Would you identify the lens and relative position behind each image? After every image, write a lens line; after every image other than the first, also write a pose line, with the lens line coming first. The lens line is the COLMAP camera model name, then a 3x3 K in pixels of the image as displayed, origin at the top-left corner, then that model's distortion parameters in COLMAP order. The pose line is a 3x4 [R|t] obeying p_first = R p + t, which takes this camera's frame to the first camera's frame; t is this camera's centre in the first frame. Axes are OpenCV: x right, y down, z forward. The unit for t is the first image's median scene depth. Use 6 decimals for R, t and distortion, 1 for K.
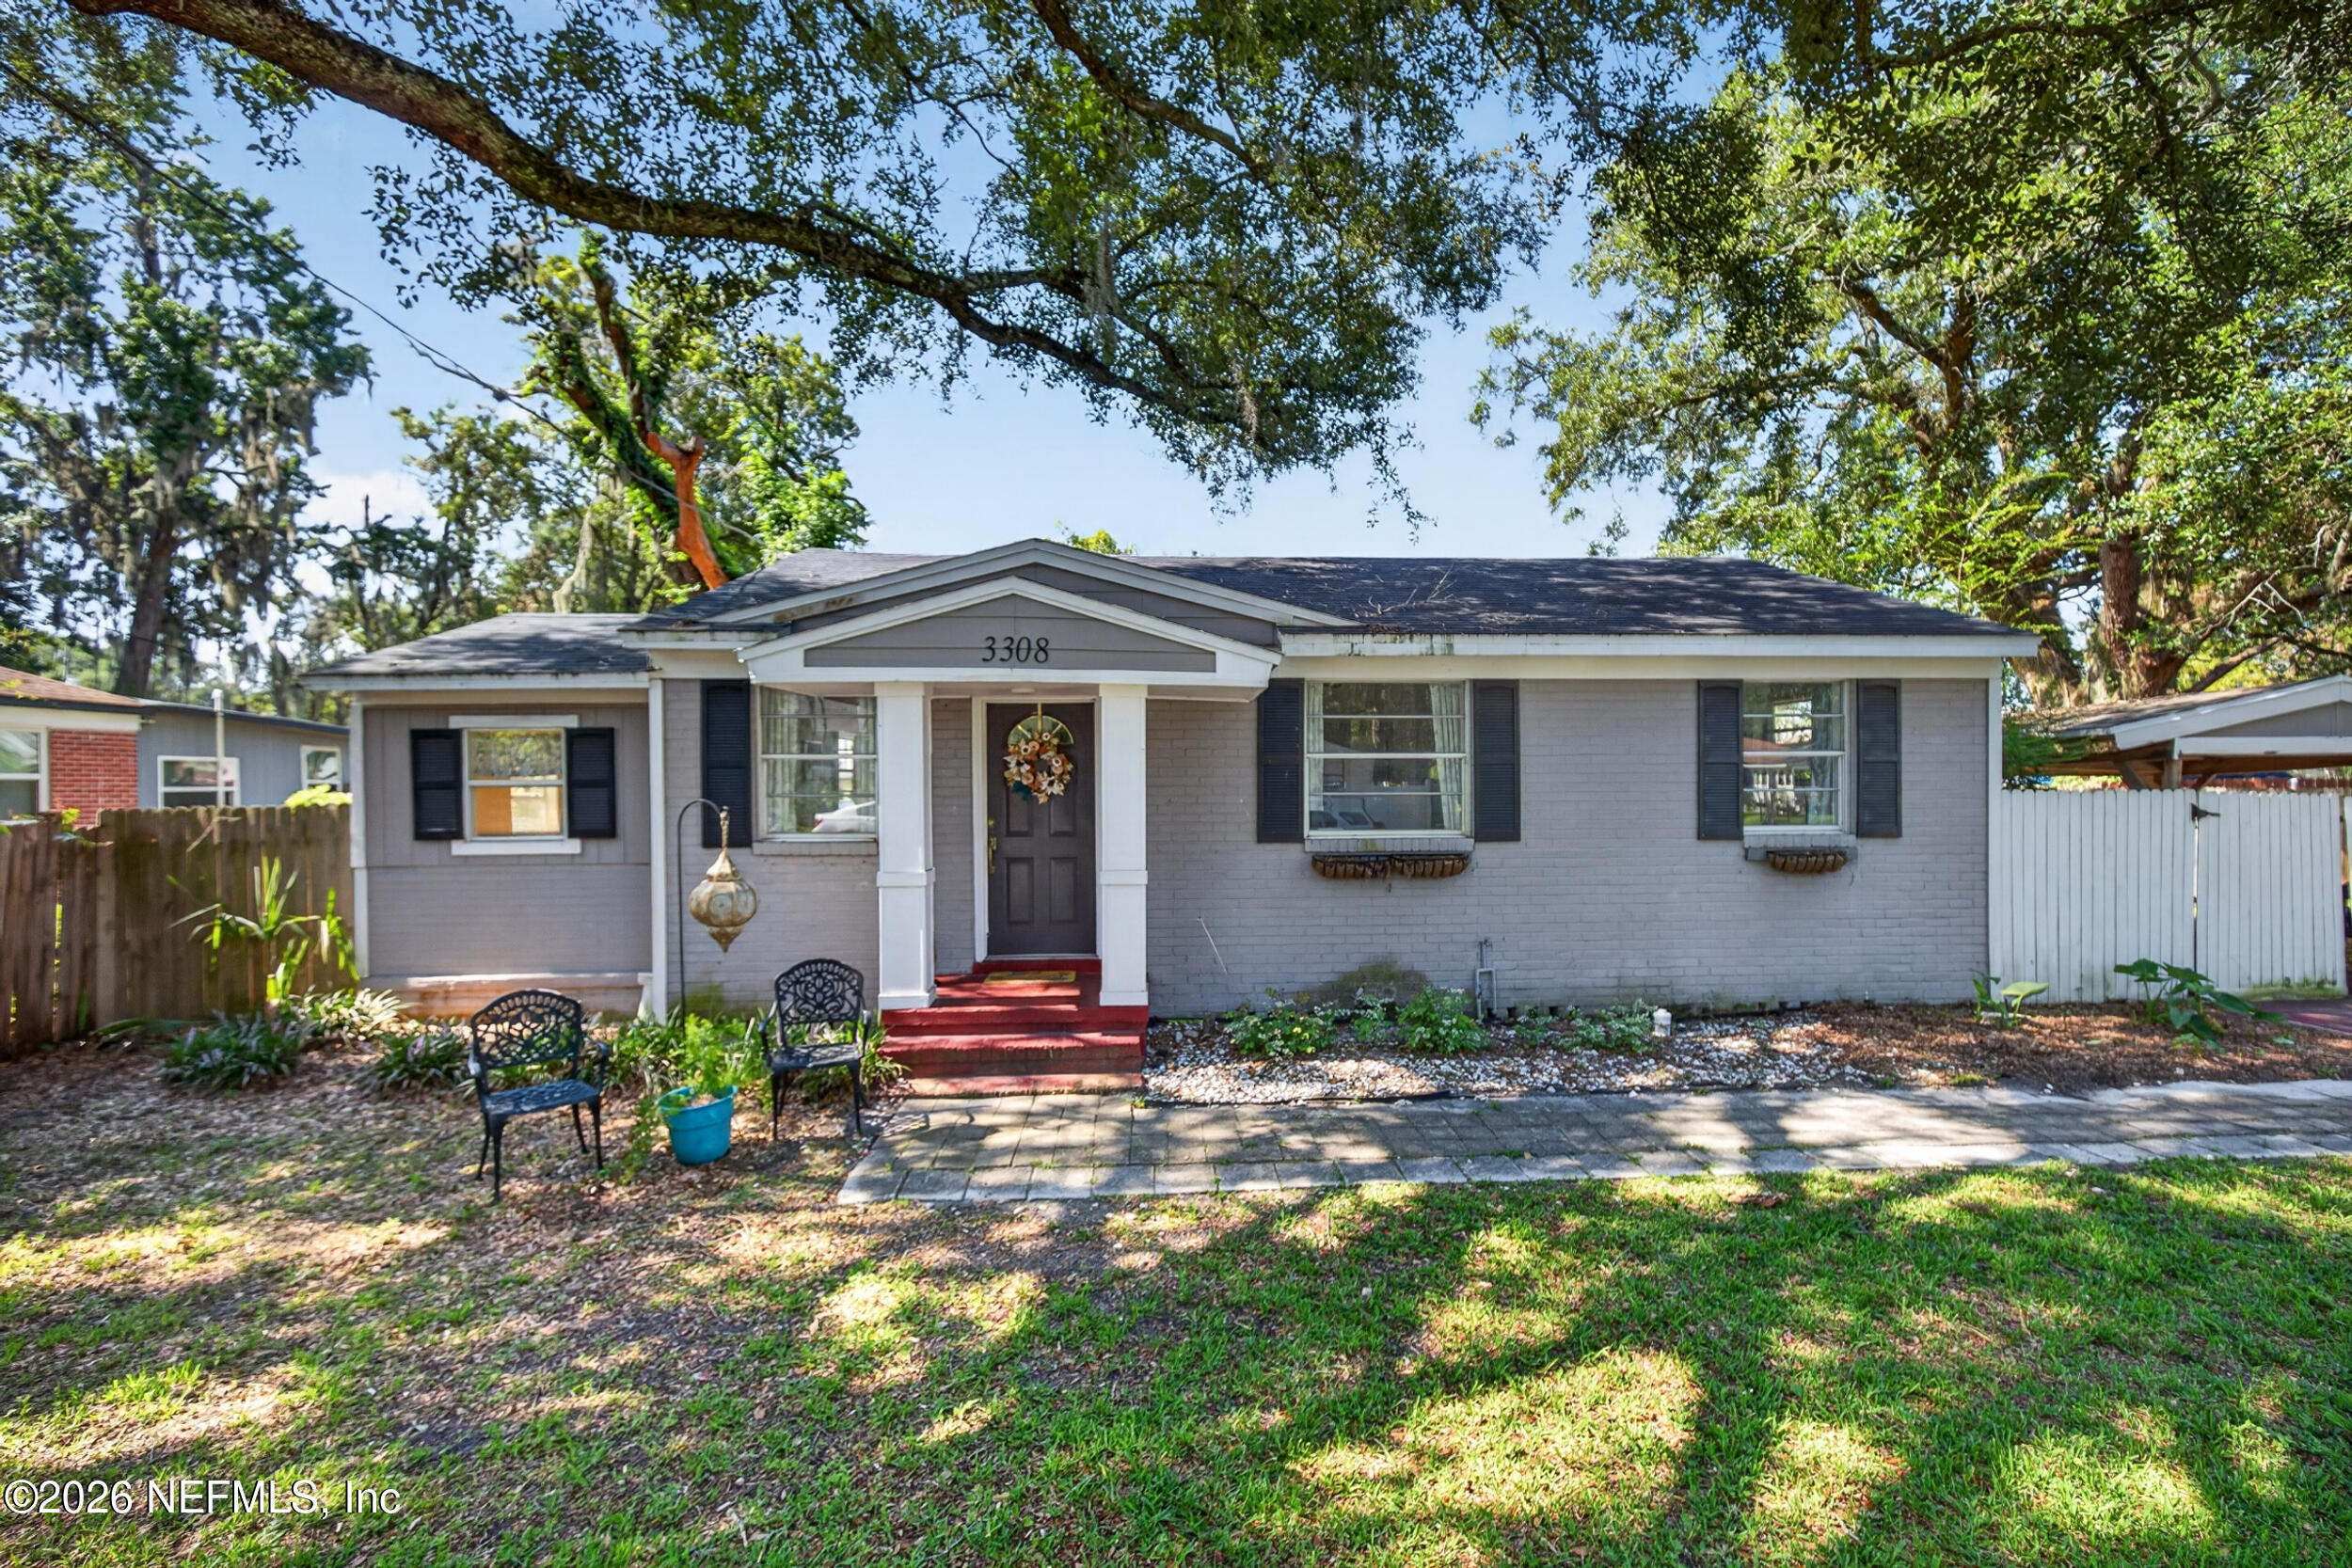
lens RADIAL K [[1049.4, 0, 1210.9], [0, 1049.4, 791.6], [0, 0, 1]] dist [-0.003670, -0.001295]
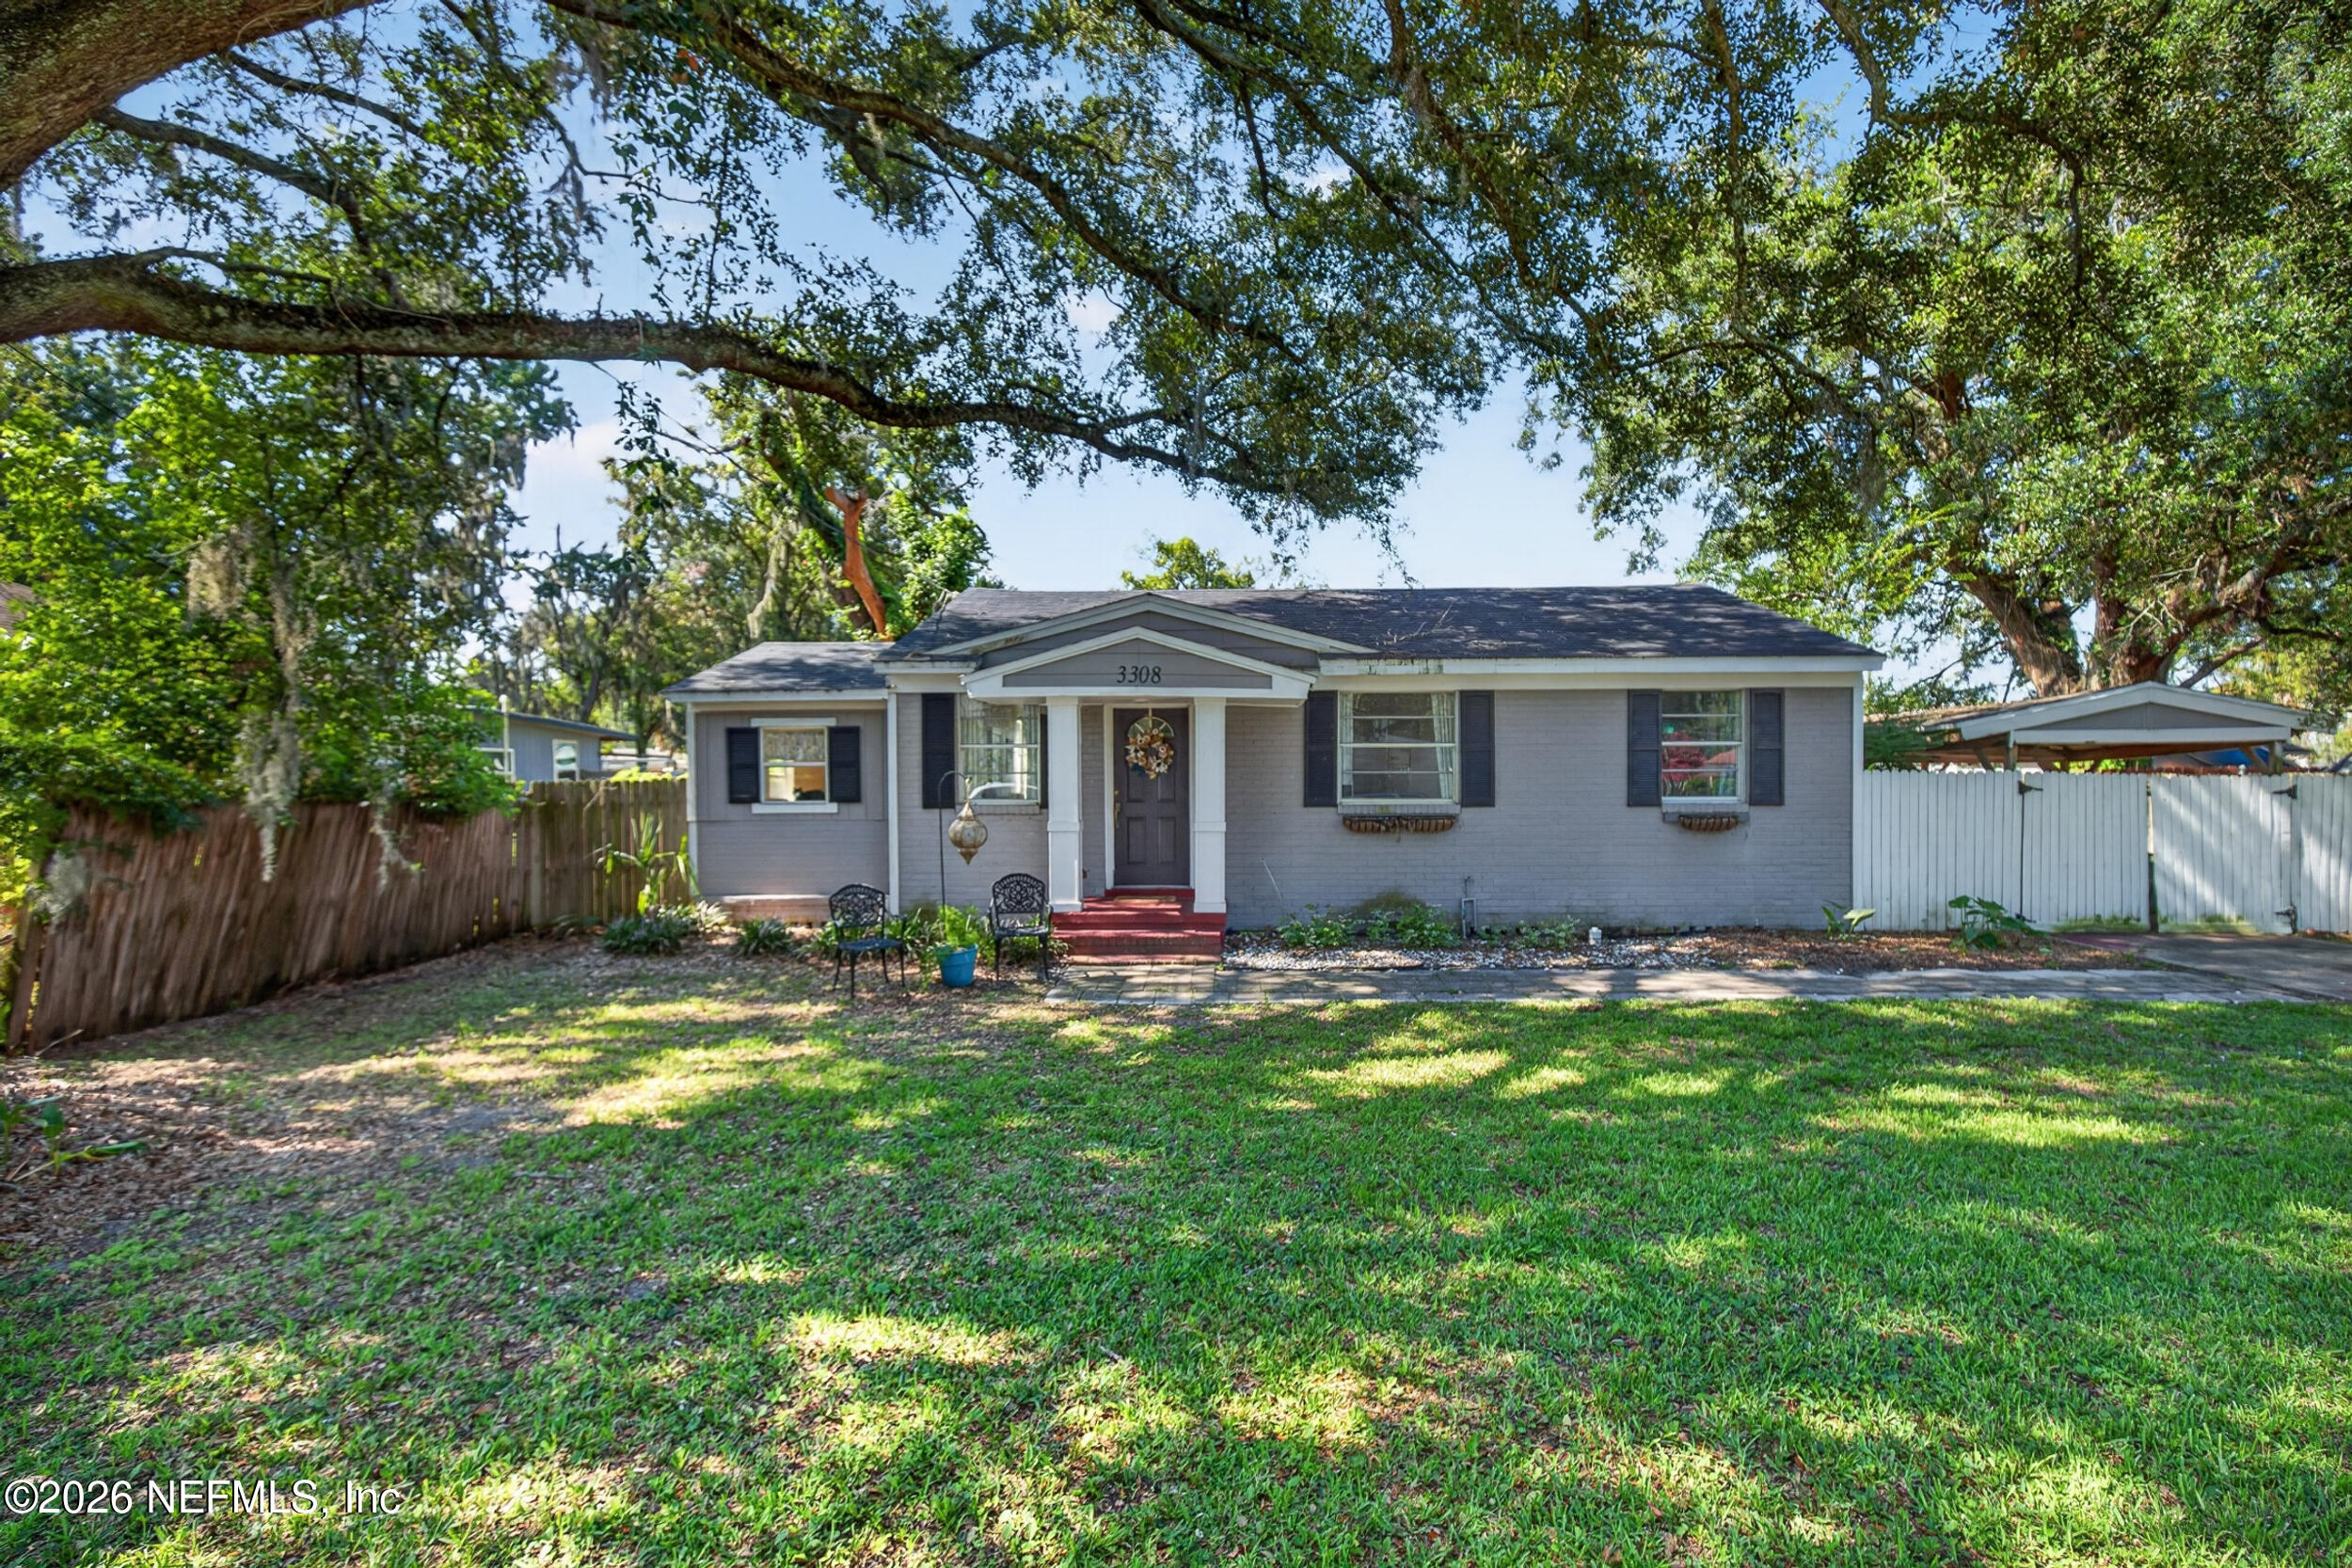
lens RADIAL K [[1049.4, 0, 1210.9], [0, 1049.4, 791.6], [0, 0, 1]] dist [-0.003670, -0.001295]
pose [[0.997024, 0.002542, -0.077055, 0.026996], [-0.001991, 0.999972, 0.007230, 0.017621], [0.077071, -0.007055, 0.997001, -0.400015]]
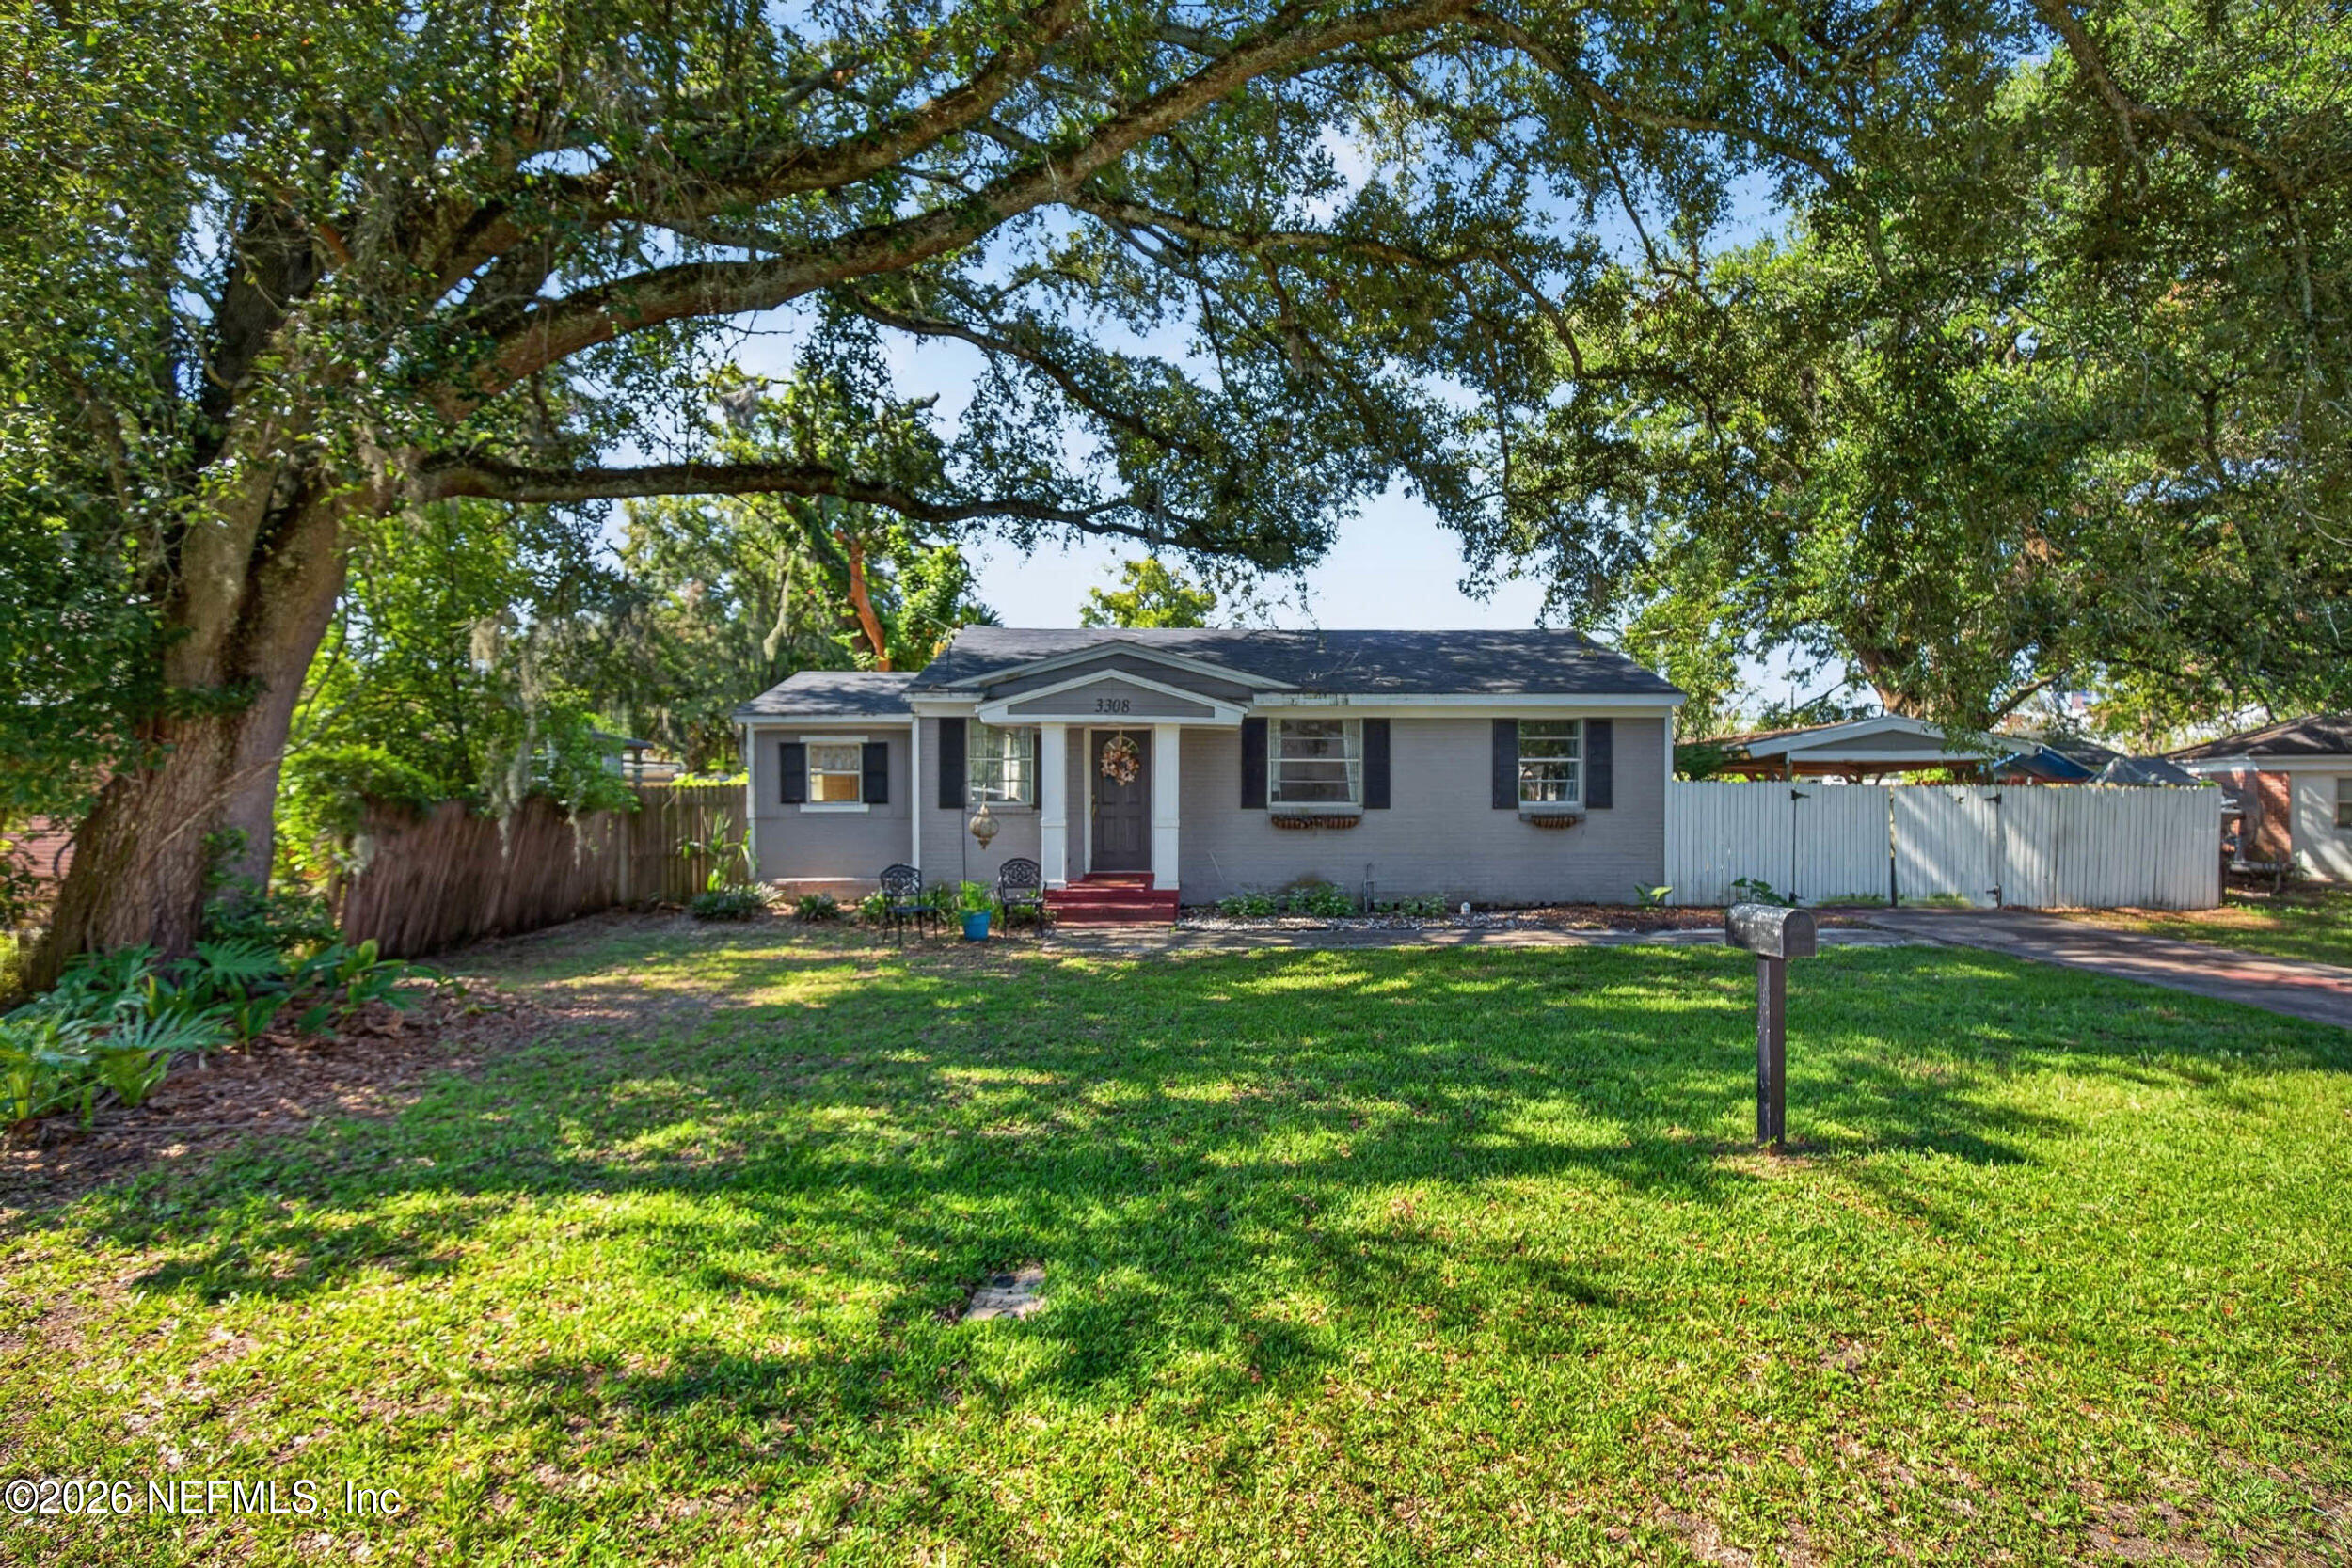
lens RADIAL K [[1049.4, 0, 1210.9], [0, 1049.4, 791.6], [0, 0, 1]] dist [-0.003670, -0.001295]
pose [[0.999007, 0.005857, -0.044173, 0.068174], [-0.005870, 0.999983, -0.000184, 0.020258], [0.044171, 0.000443, 0.999024, -0.767334]]
